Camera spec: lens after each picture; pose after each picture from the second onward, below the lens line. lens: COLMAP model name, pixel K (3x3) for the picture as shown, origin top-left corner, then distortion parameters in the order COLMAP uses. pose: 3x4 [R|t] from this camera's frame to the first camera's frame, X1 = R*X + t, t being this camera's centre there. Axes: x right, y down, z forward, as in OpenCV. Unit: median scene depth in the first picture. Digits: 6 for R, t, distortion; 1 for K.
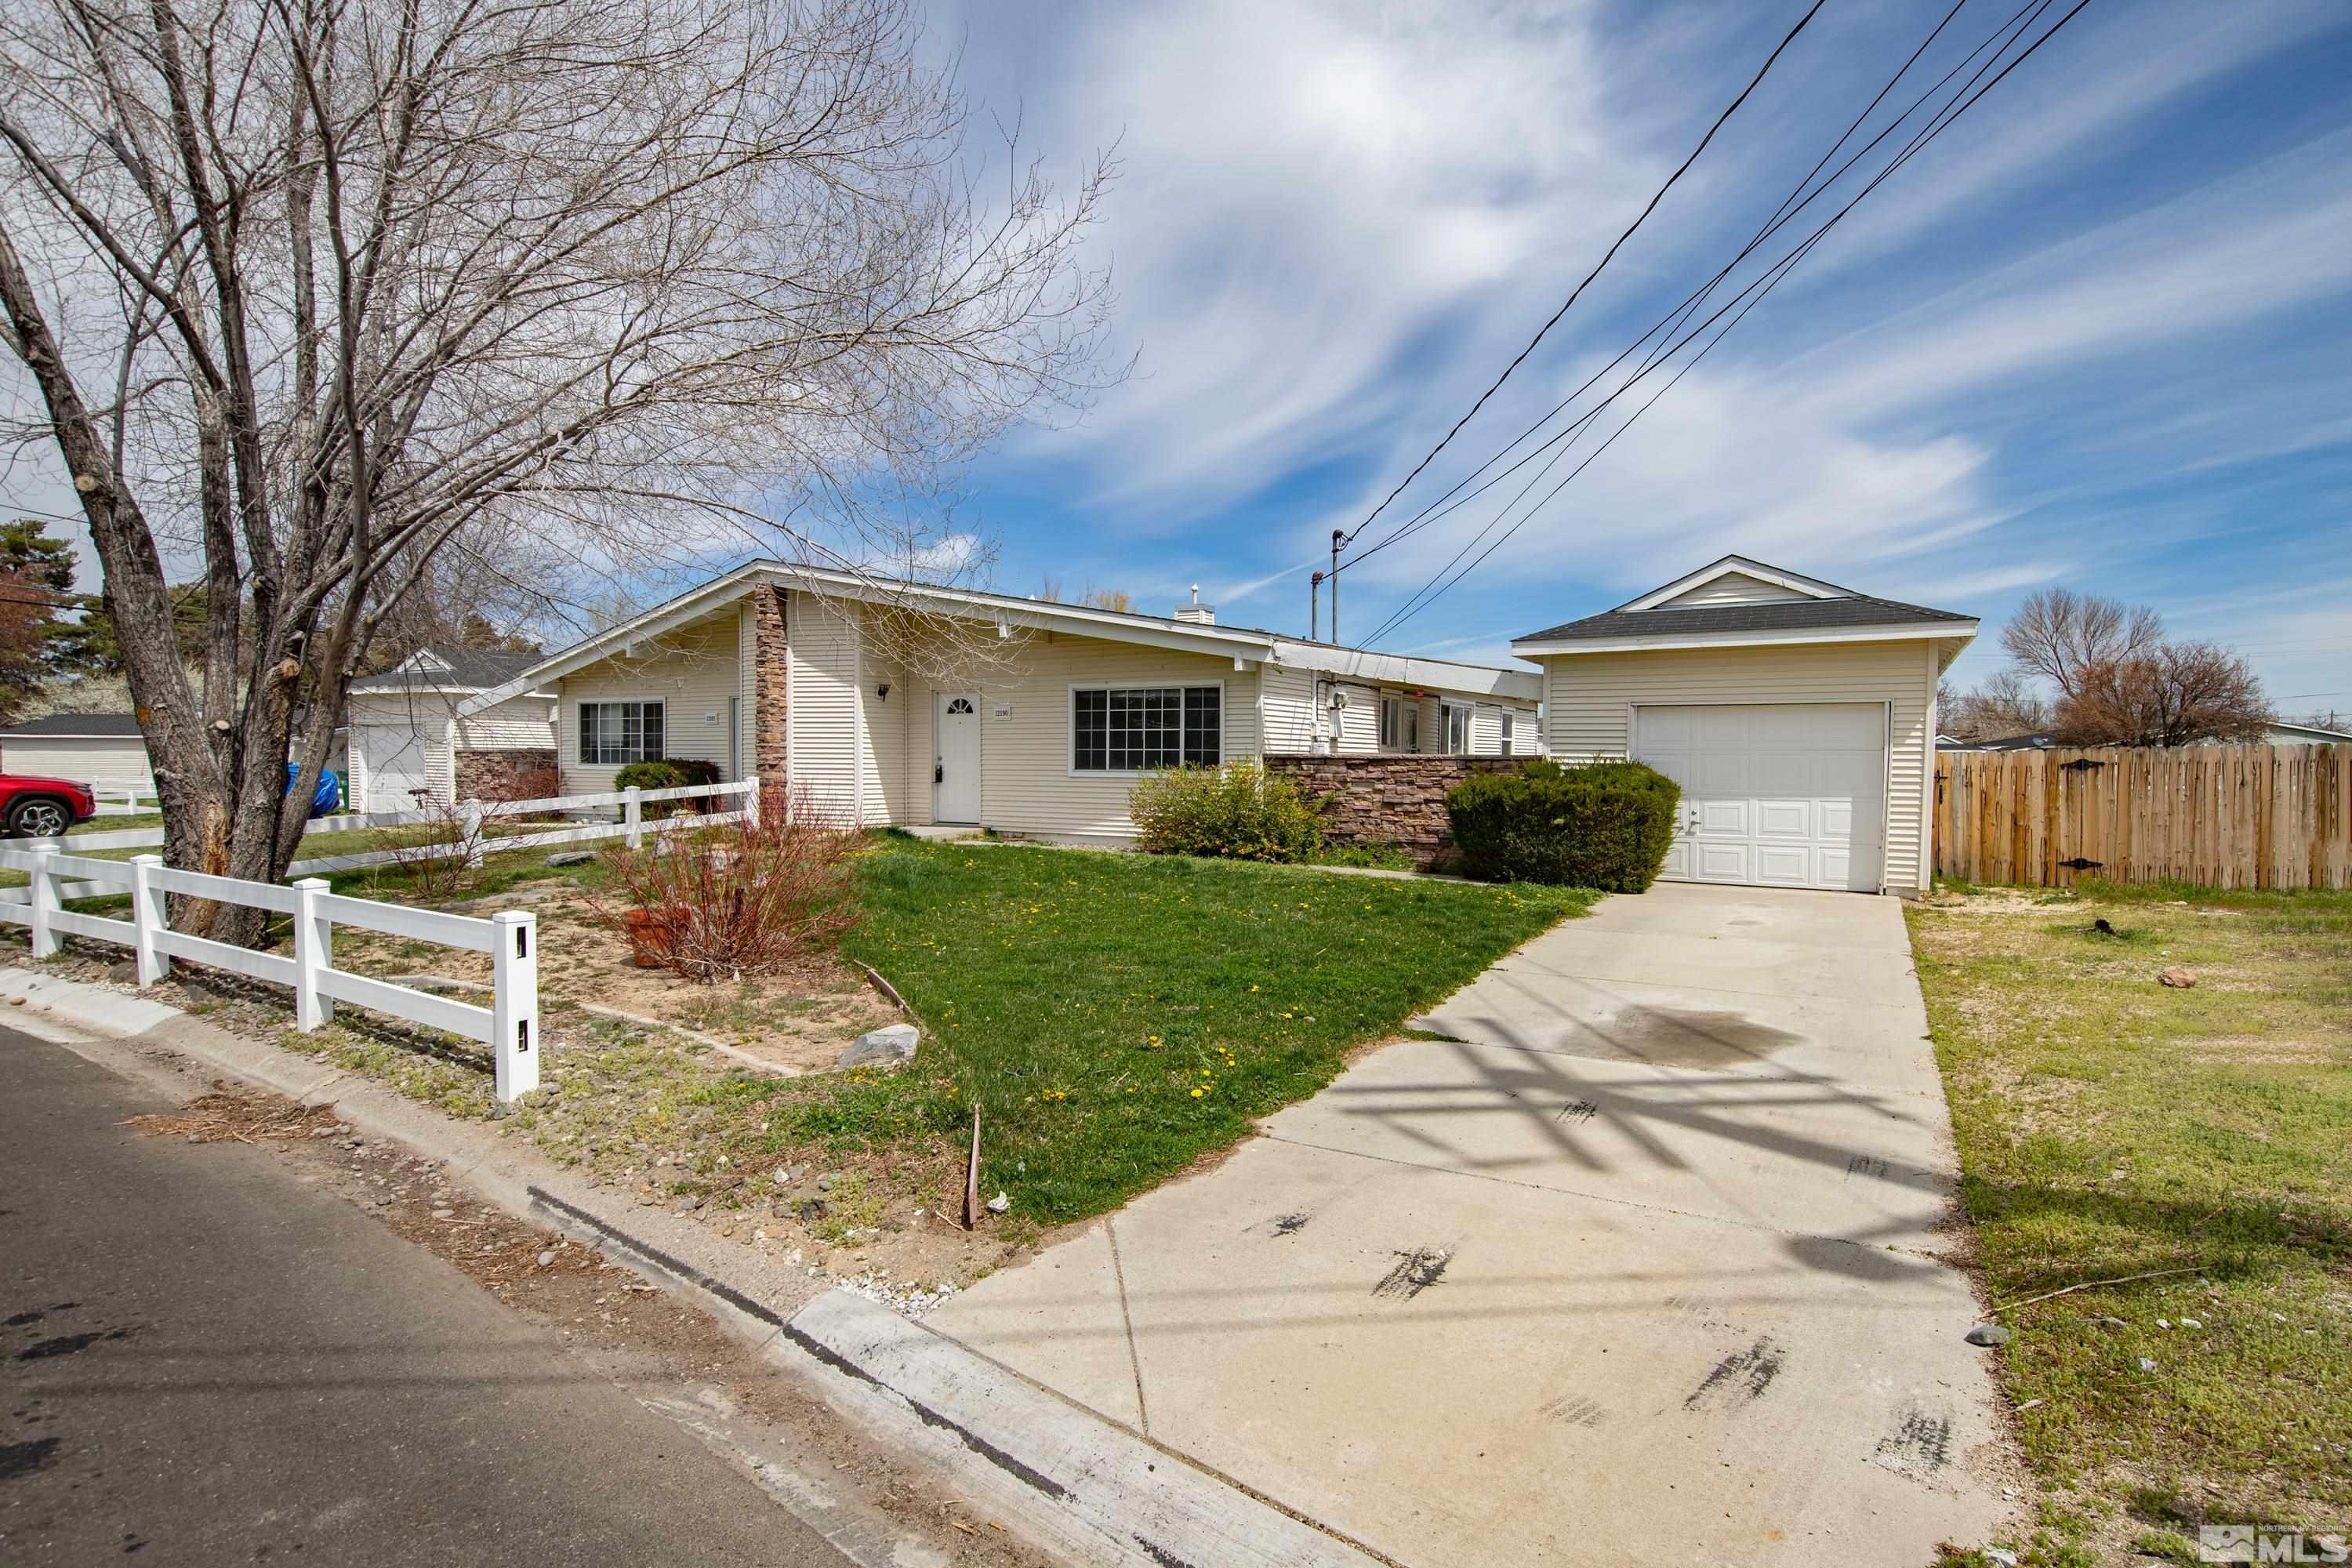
lens RADIAL K [[1192.3, 0, 1199.1], [0, 1192.3, 792.4], [0, 0, 1]] dist [0.014361, -0.005268]
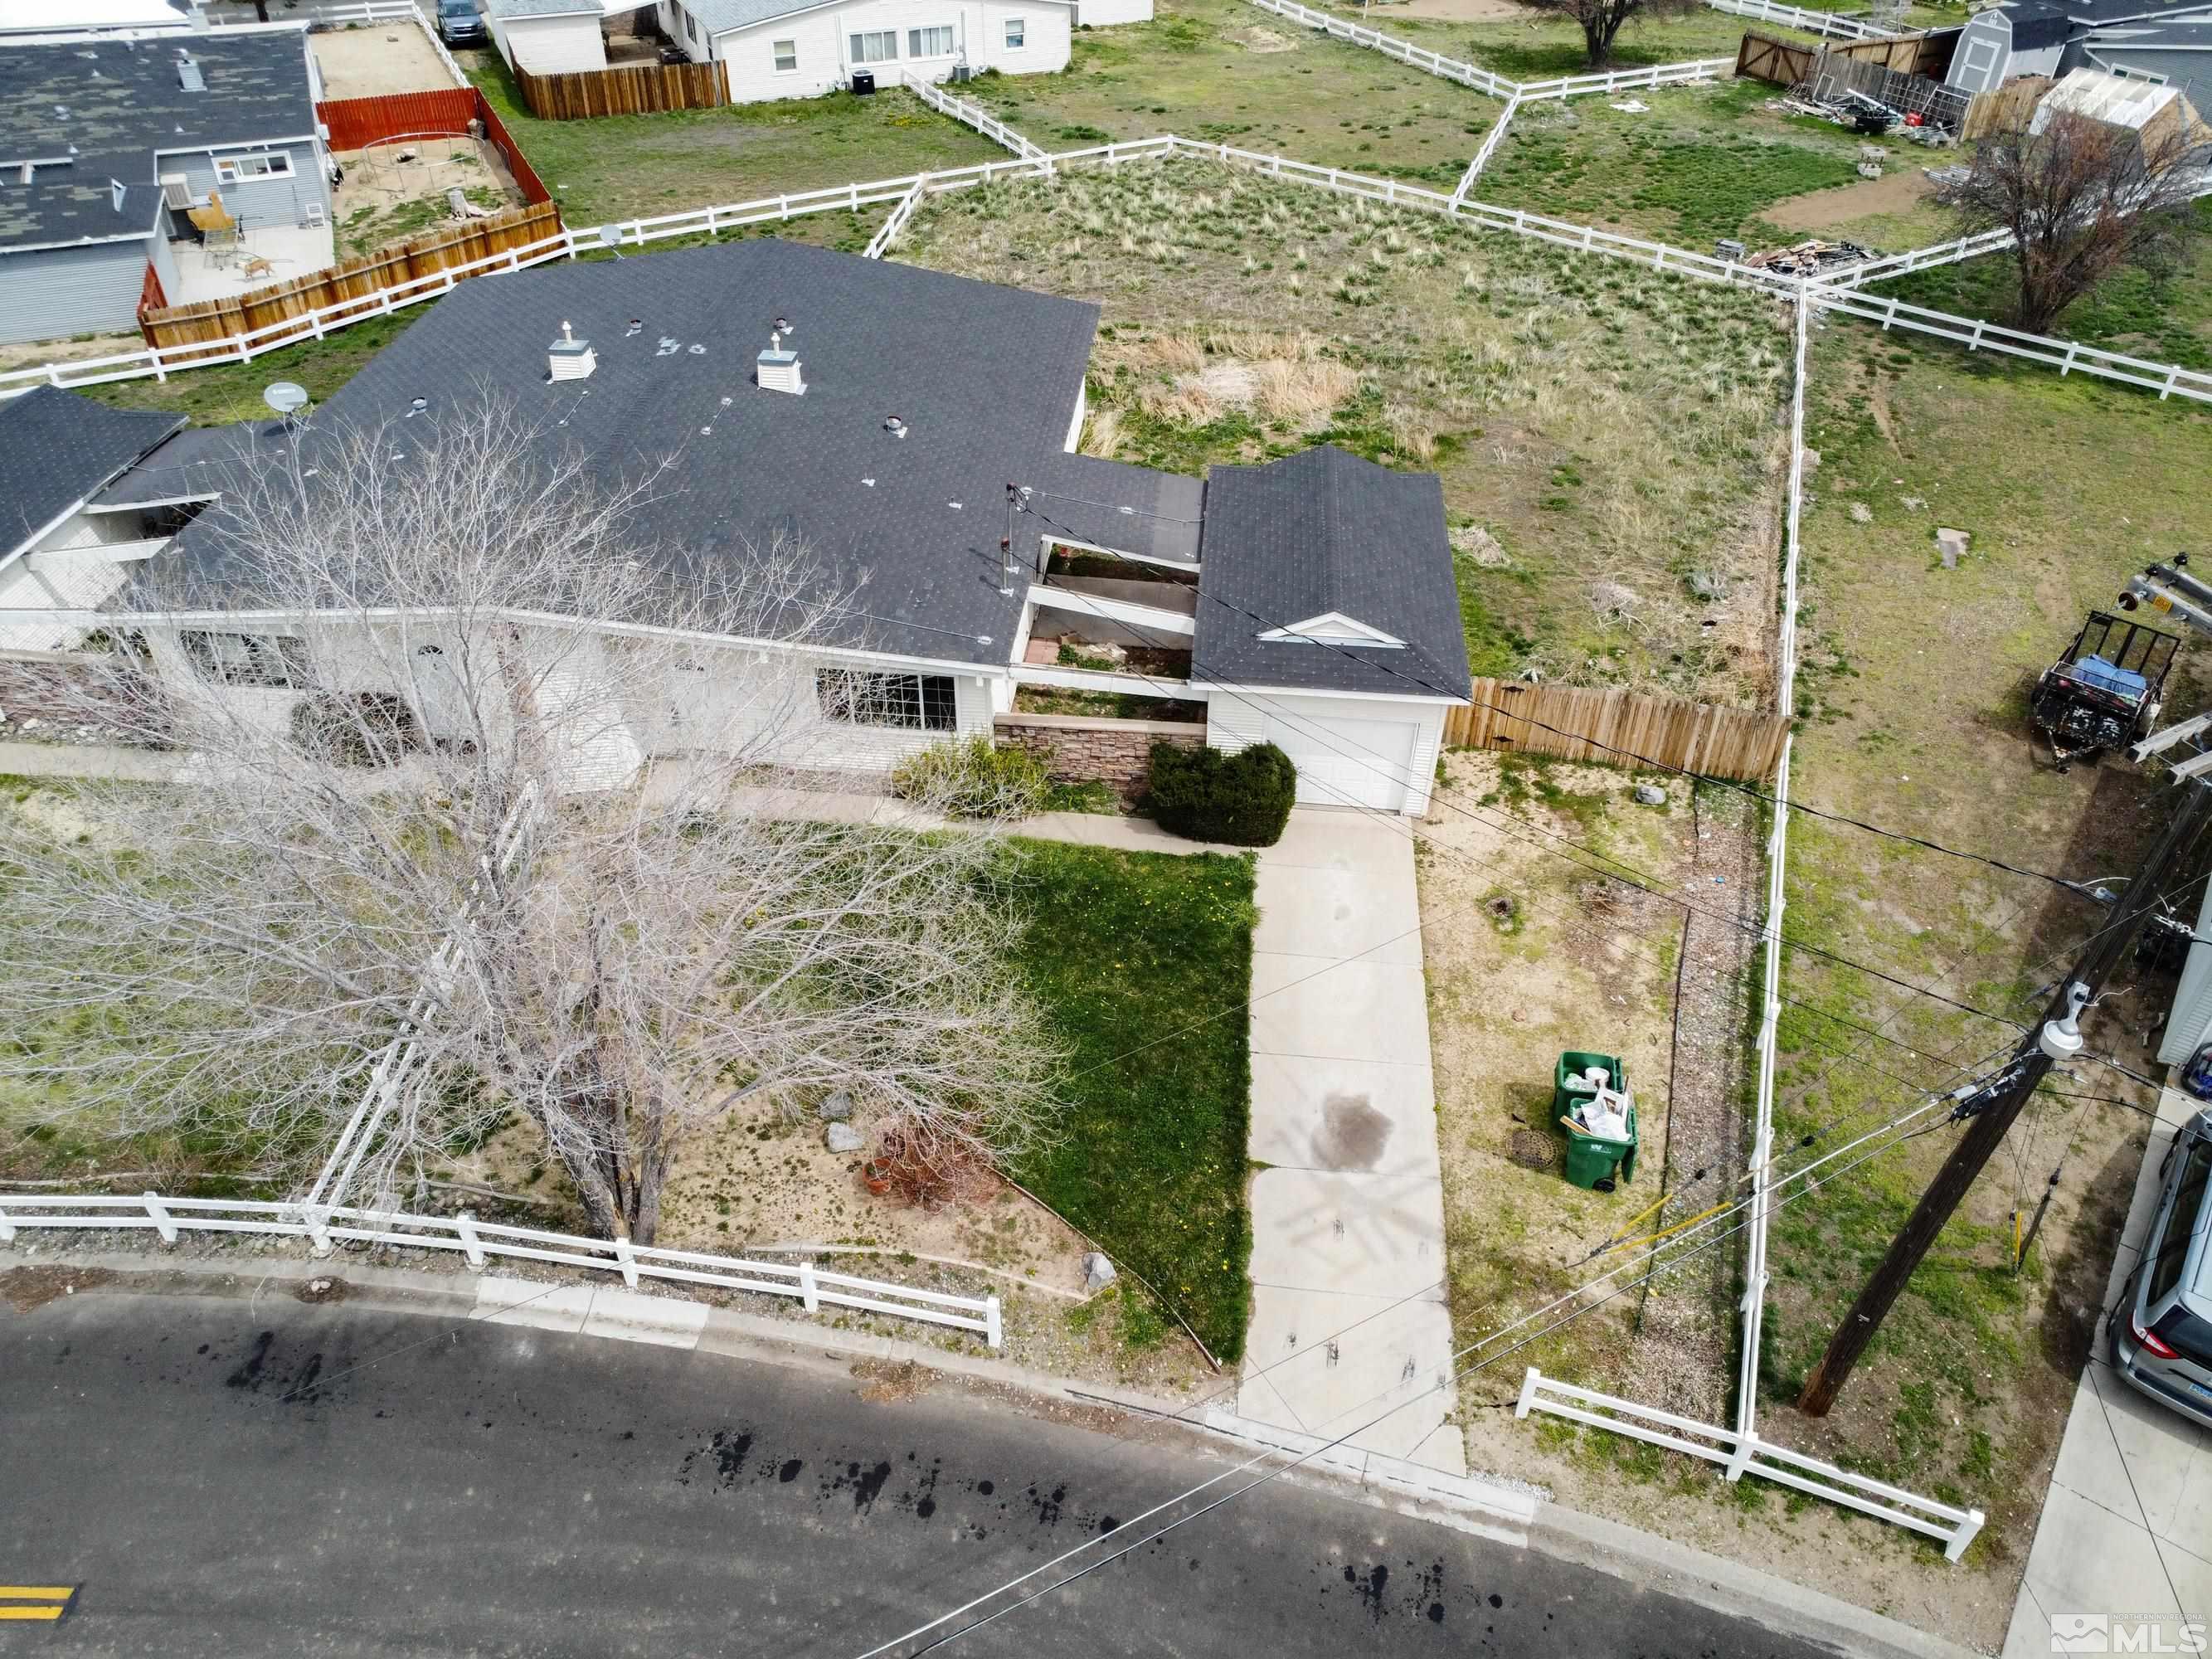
lens RADIAL K [[1617.9, 0, 1099.1], [0, 1617.9, 830.7], [0, 0, 1]] dist [-0.037384, 0.008141]
pose [[0.916070, -0.249507, 0.313947, -0.490681], [0.007462, 0.793342, 0.608730, -1.171468], [-0.400950, -0.555296, 0.728619, -0.451934]]
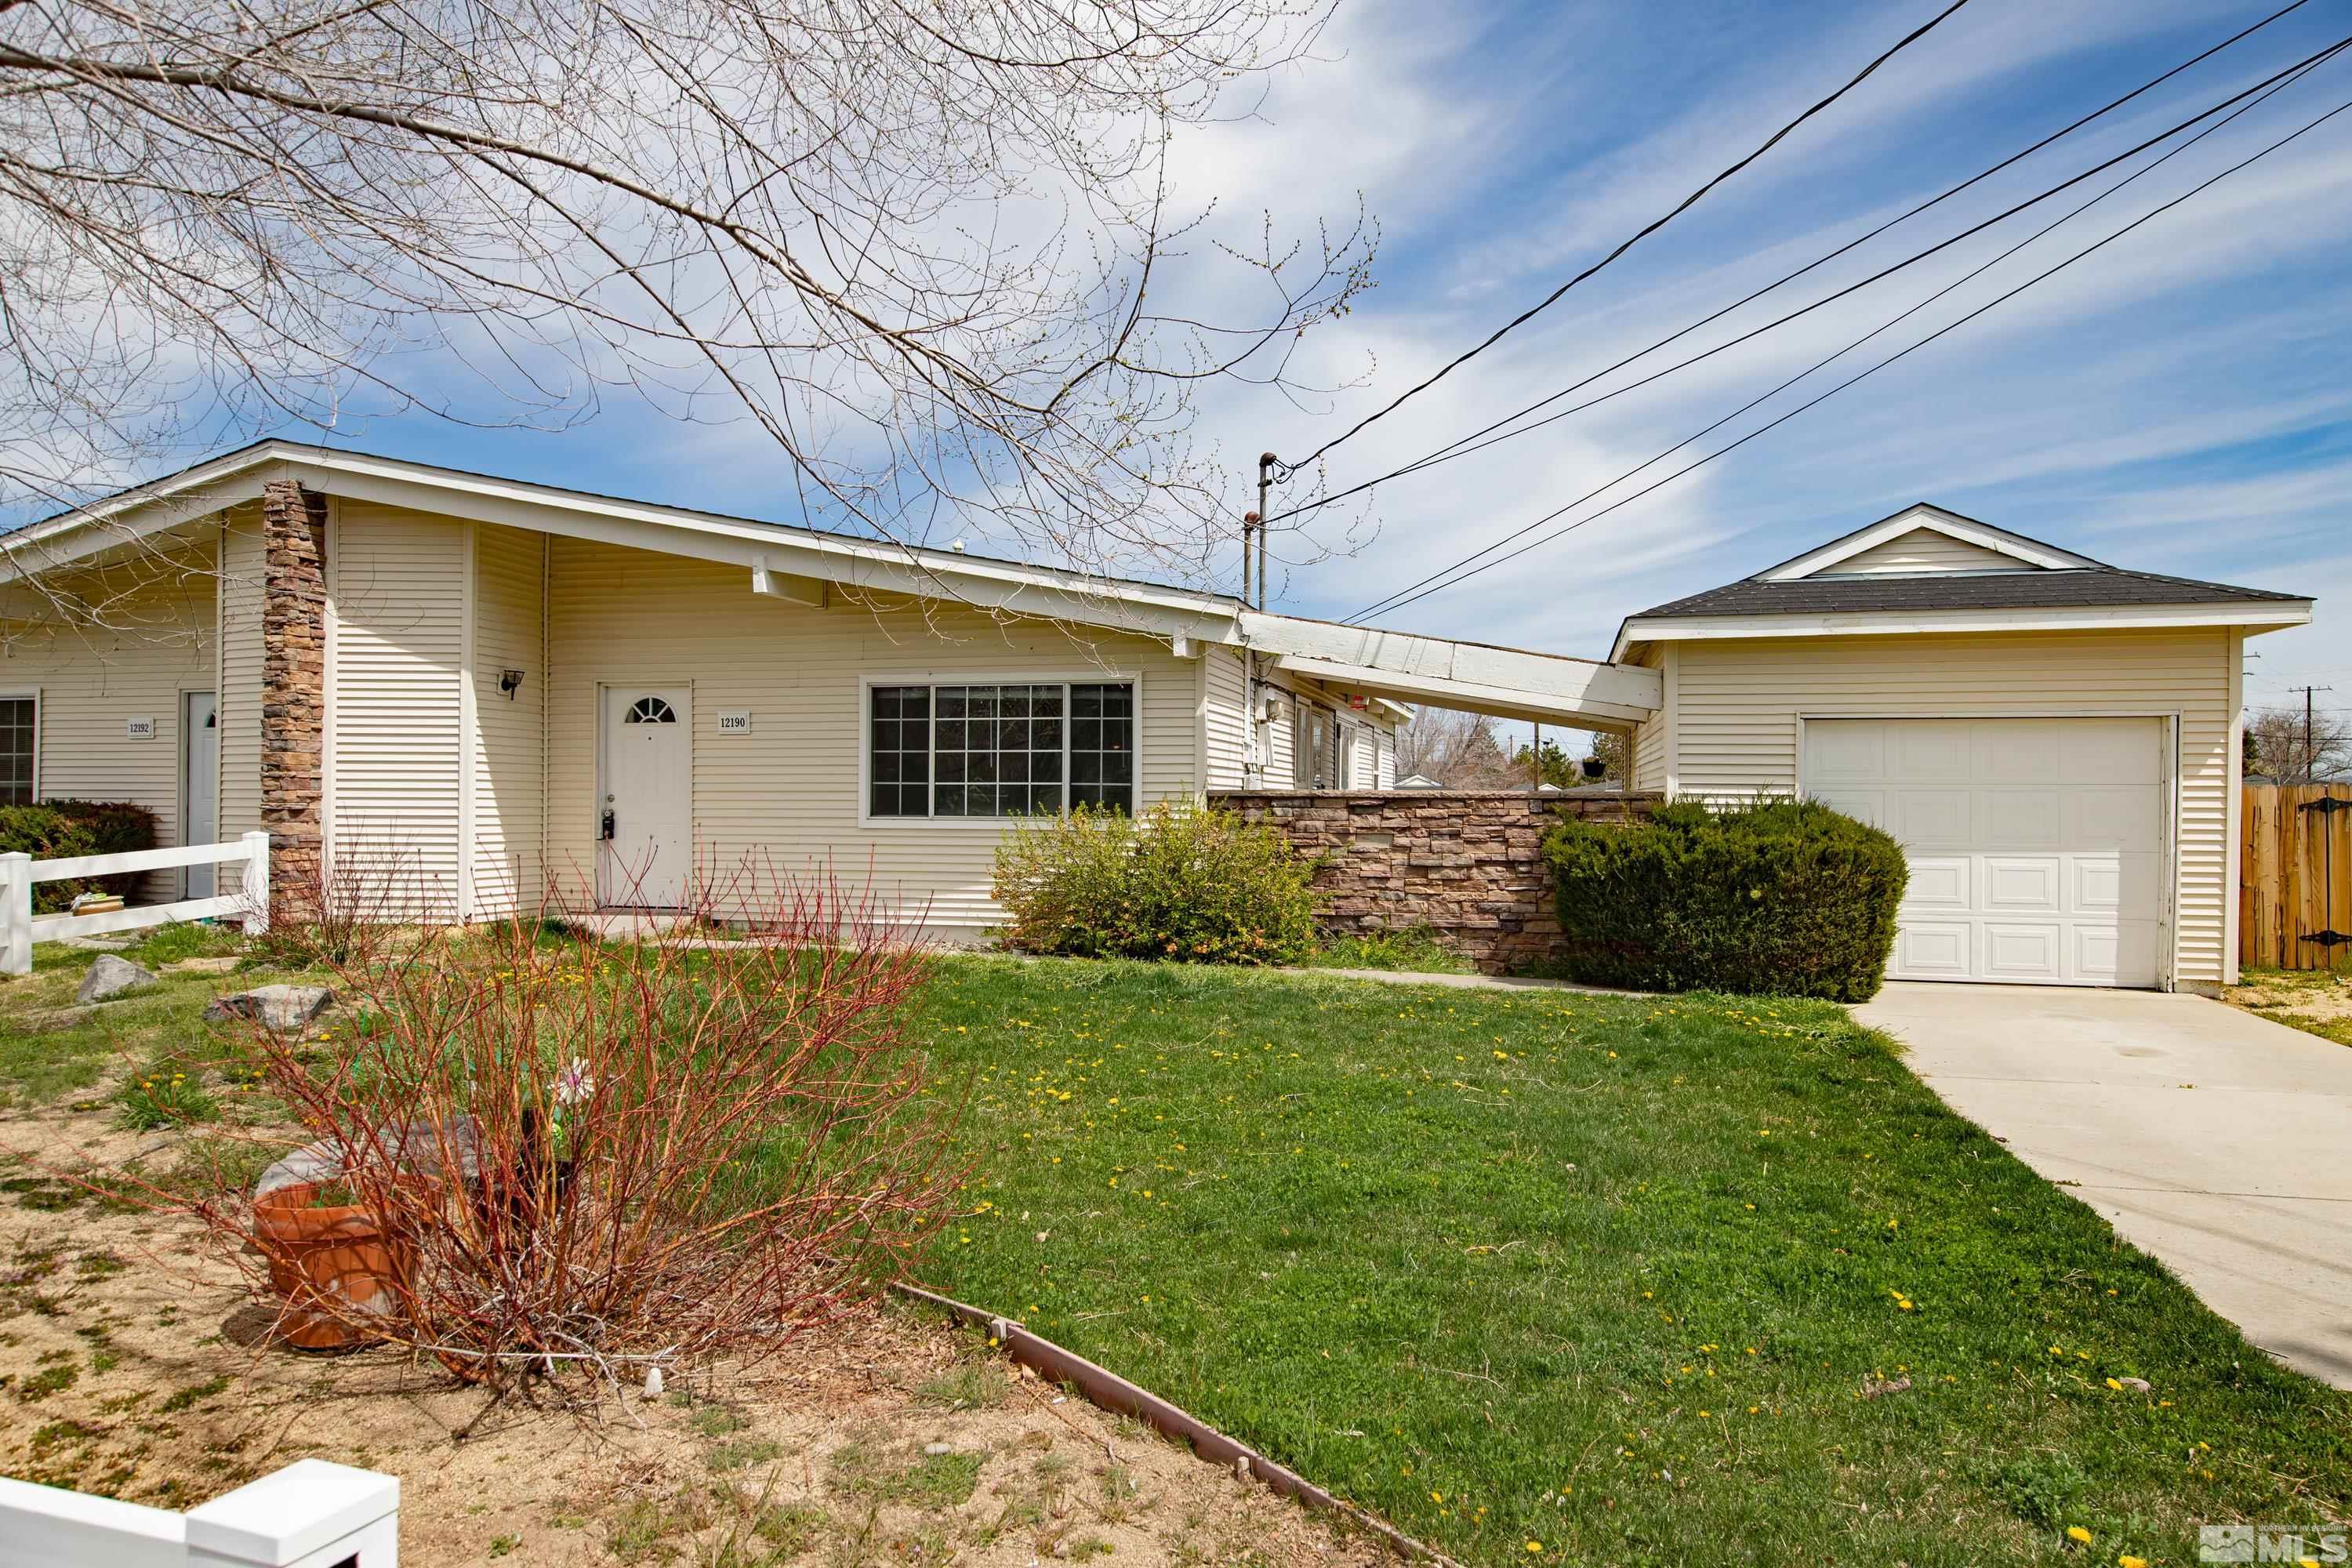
lens RADIAL K [[1510.6, 0, 1200.9], [0, 1510.6, 787.3], [0, 0, 1]] dist [0.015444, -0.005630]
pose [[0.960944, 0.001347, 0.276739, -0.197677], [0.008965, 0.999312, -0.035996, -0.006098], [-0.276597, 0.037071, 0.960271, 0.276739]]
